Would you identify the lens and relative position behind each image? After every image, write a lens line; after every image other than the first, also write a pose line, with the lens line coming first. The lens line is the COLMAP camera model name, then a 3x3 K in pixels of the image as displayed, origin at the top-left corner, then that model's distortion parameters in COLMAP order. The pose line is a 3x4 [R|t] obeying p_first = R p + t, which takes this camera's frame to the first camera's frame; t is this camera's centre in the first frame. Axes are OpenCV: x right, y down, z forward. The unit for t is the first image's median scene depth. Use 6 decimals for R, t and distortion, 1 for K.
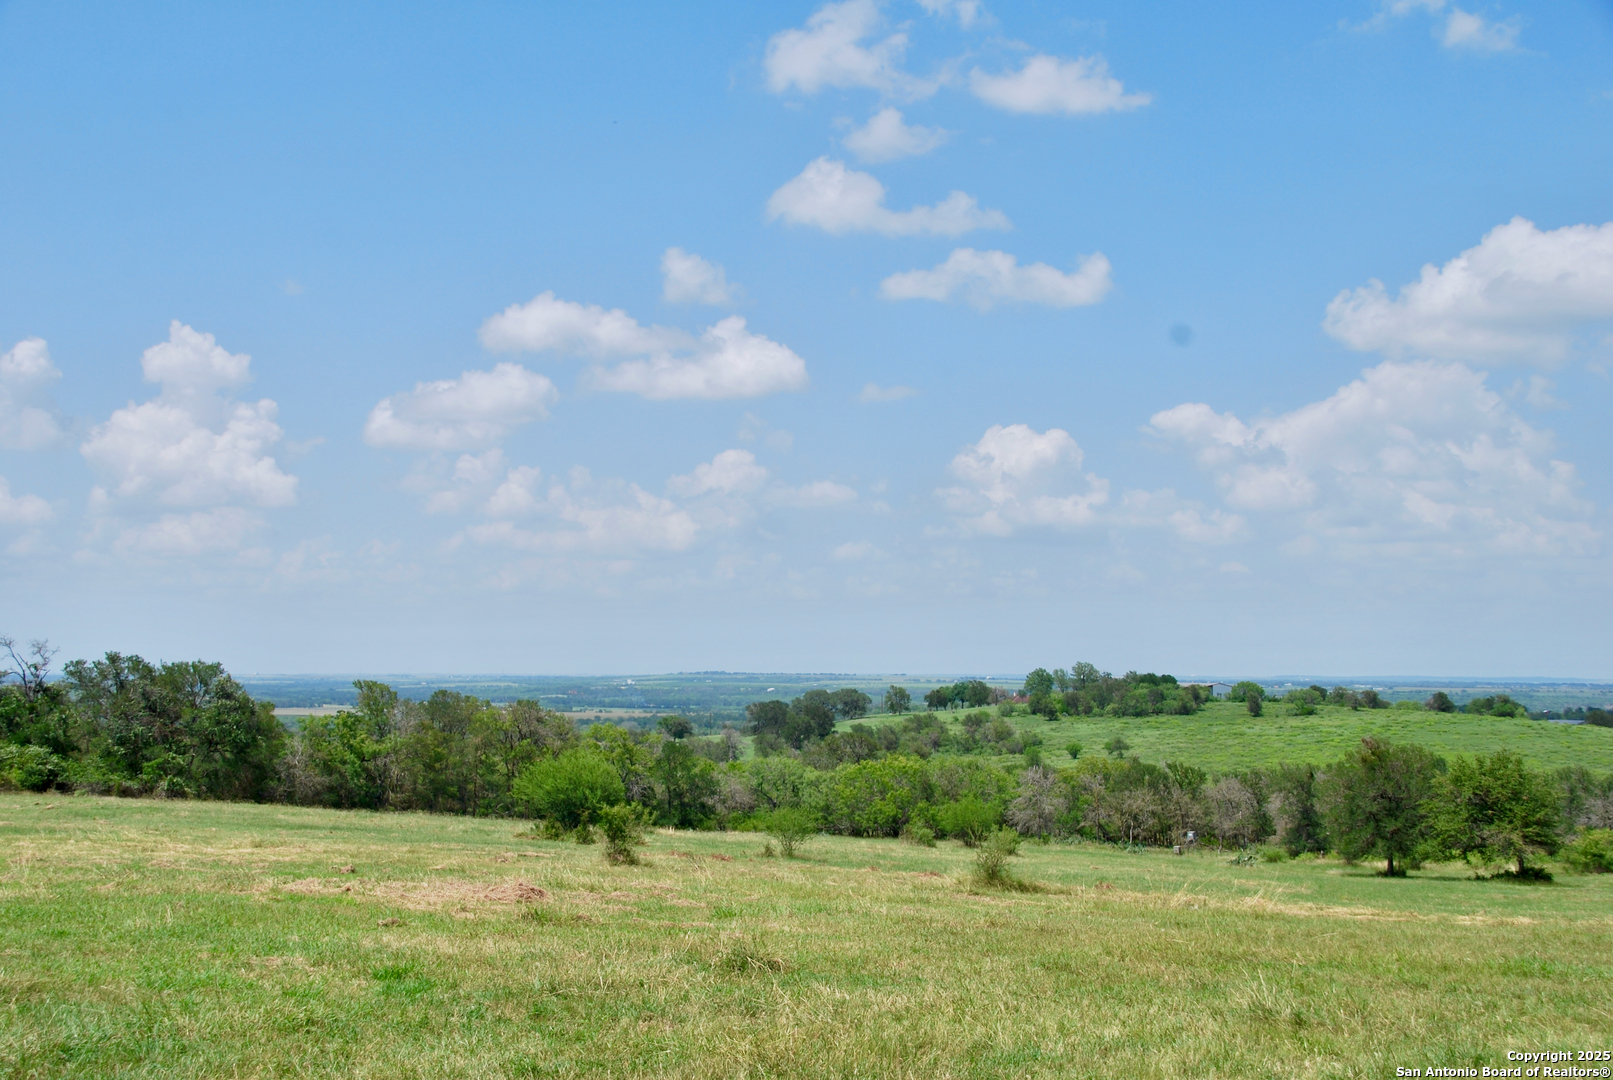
lens RADIAL K [[2280.0, 0, 807.1], [0, 2280.0, 540.8], [0, 0, 1]] dist [0.026920, 0.000000]
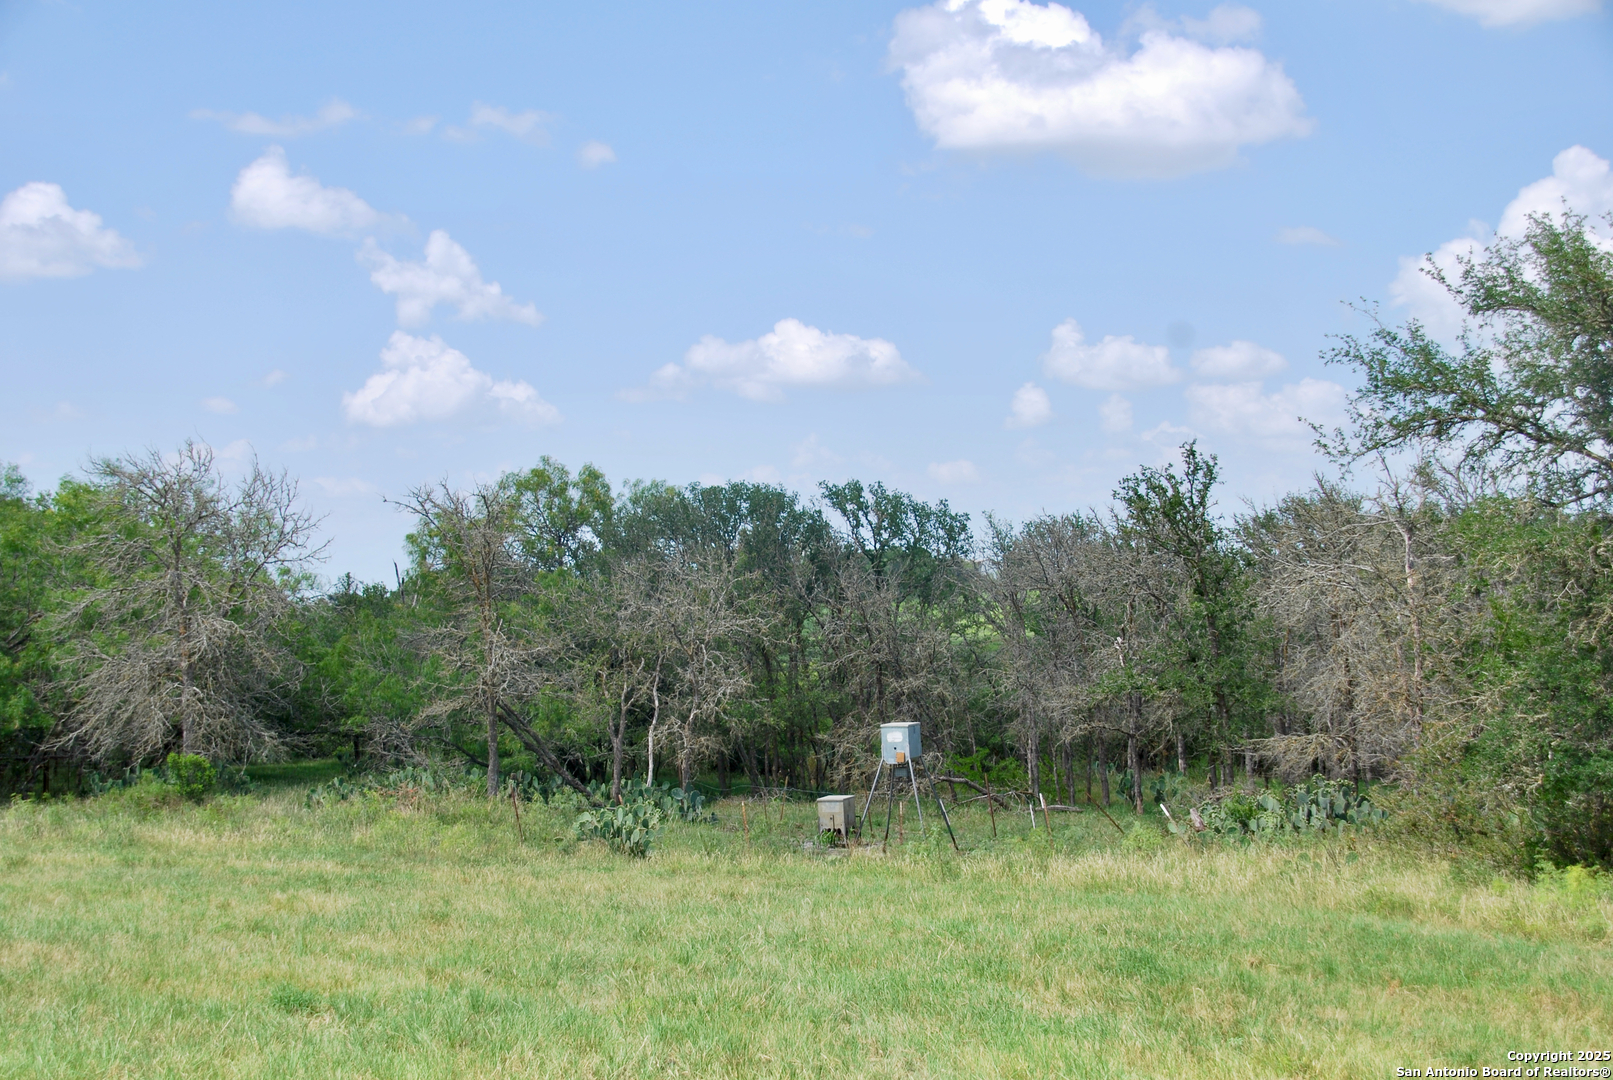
lens RADIAL K [[2508.8, 0, 806.1], [0, 2508.8, 539.7], [0, 0, 1]] dist [0.005766, 0.000000]
pose [[0.994401, -0.028293, 0.101818, 0.131986], [0.024406, 0.998933, 0.039216, 0.097431], [-0.102819, -0.036511, 0.994030, 0.746302]]
